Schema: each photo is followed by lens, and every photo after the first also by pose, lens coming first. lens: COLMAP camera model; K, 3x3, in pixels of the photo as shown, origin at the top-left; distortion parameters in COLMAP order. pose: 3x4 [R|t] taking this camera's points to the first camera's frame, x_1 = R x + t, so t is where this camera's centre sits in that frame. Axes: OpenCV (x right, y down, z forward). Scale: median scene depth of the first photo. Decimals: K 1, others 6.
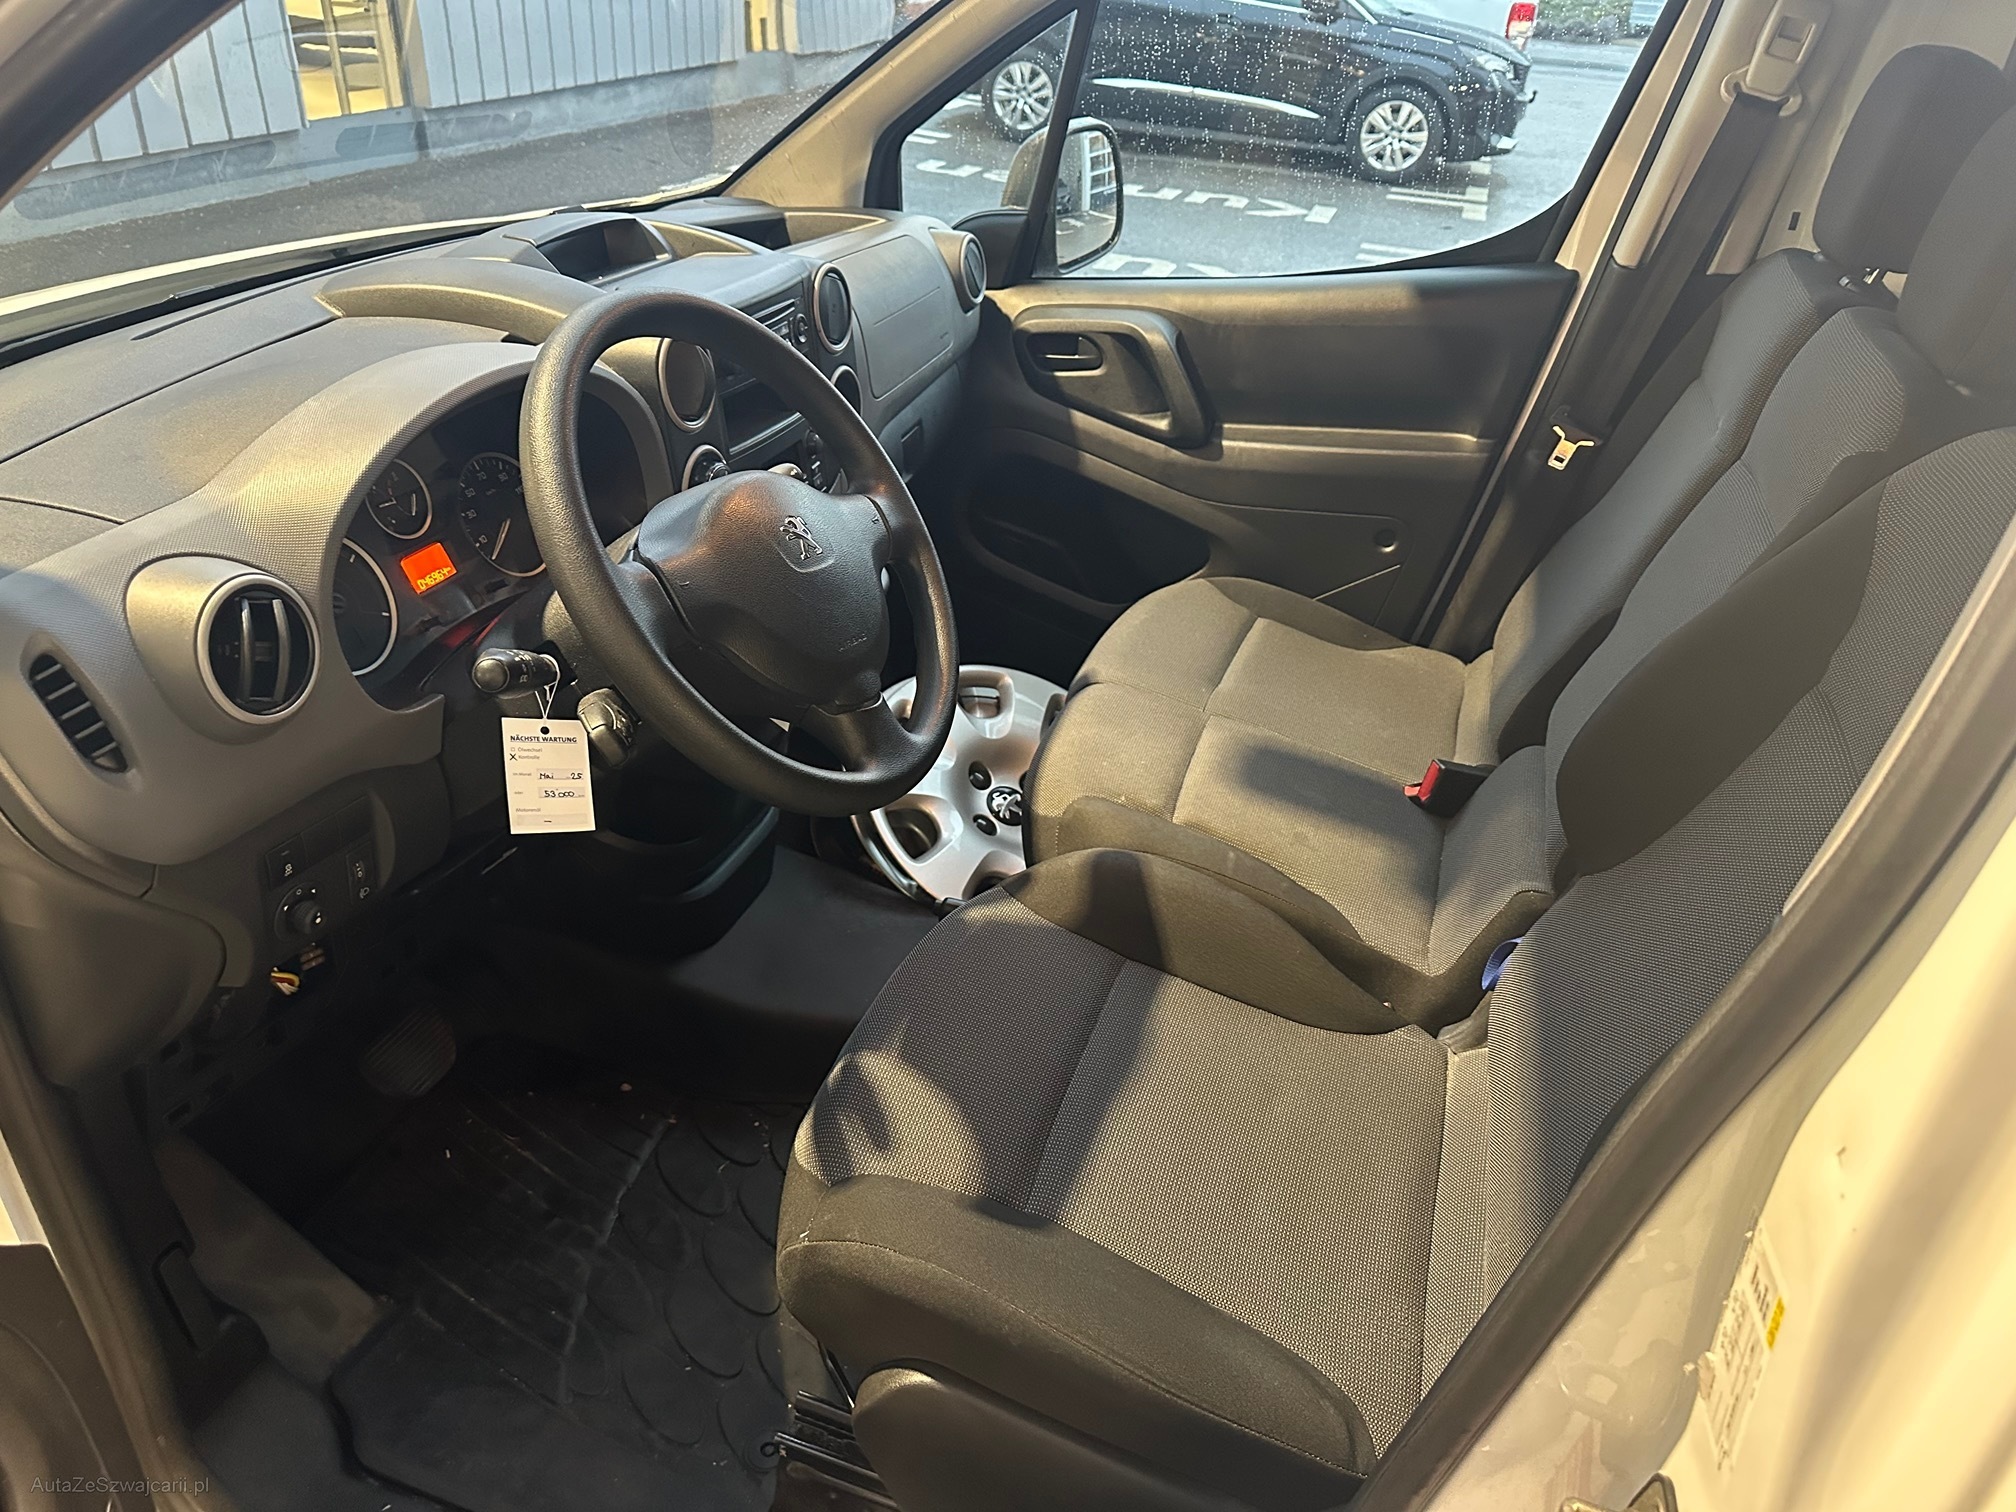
lens RADIAL K [[1451.4, 0, 1002.0], [0, 1451.4, 765.9], [0, 0, 1]] dist [0.025208, -0.031027]
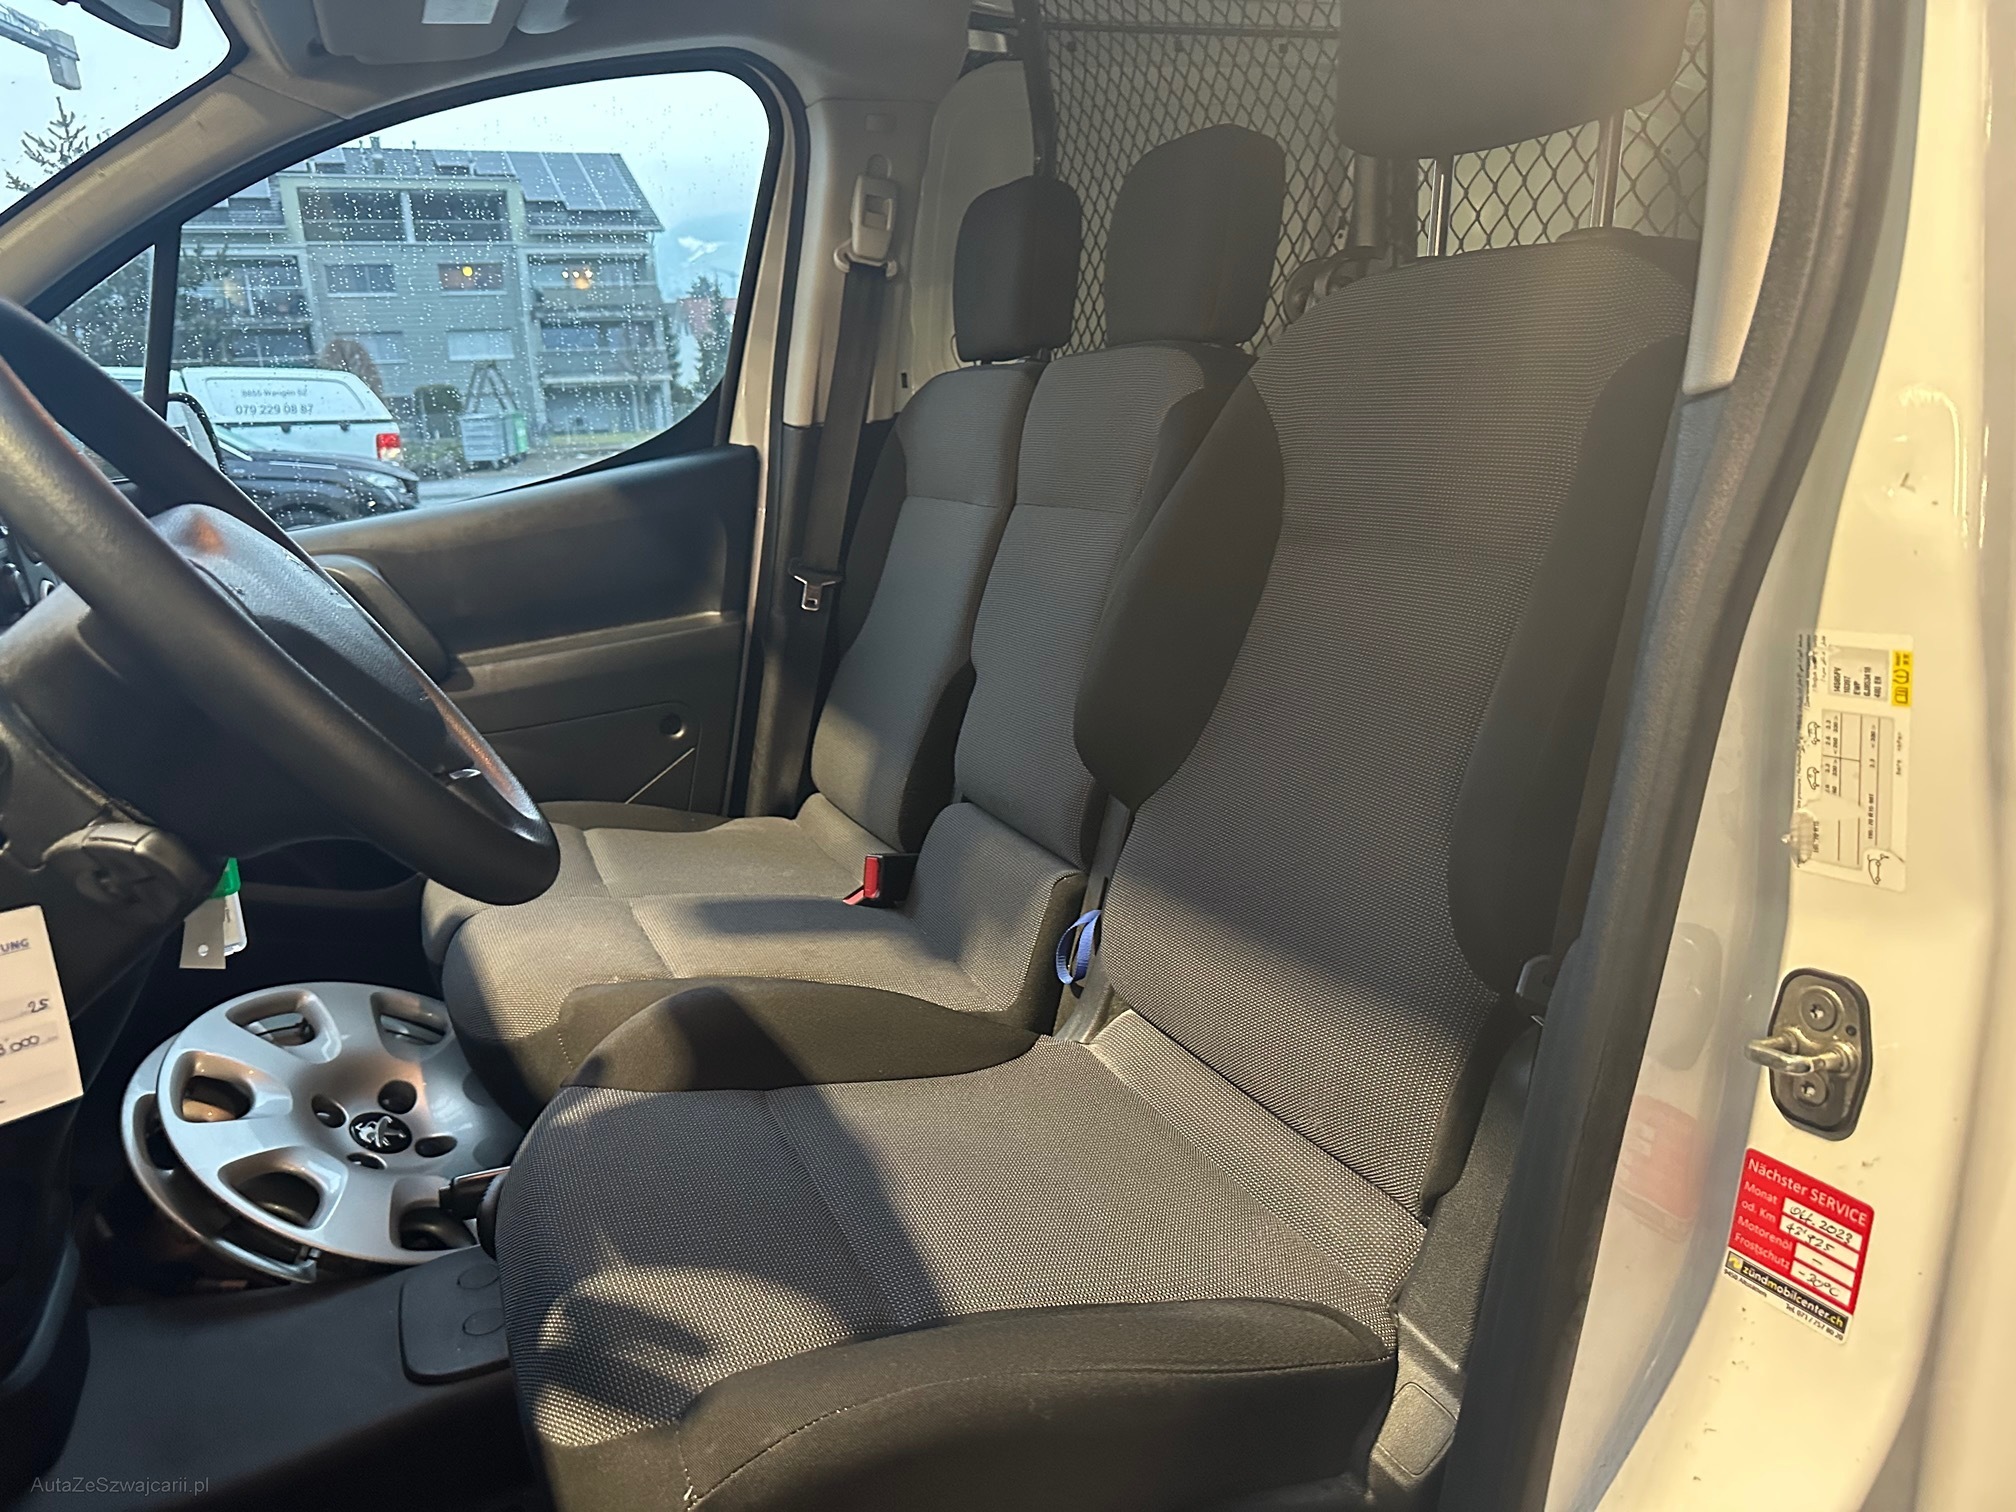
lens RADIAL K [[1451.4, 0, 1012.4], [0, 1451.4, 750.0], [0, 0, 1]] dist [0.025208, -0.031027]
pose [[0.734937, -0.235119, 0.636071, -0.202681], [0.407291, 0.902993, -0.136813, 0.090425], [-0.542200, 0.359615, 0.759405, 0.160484]]
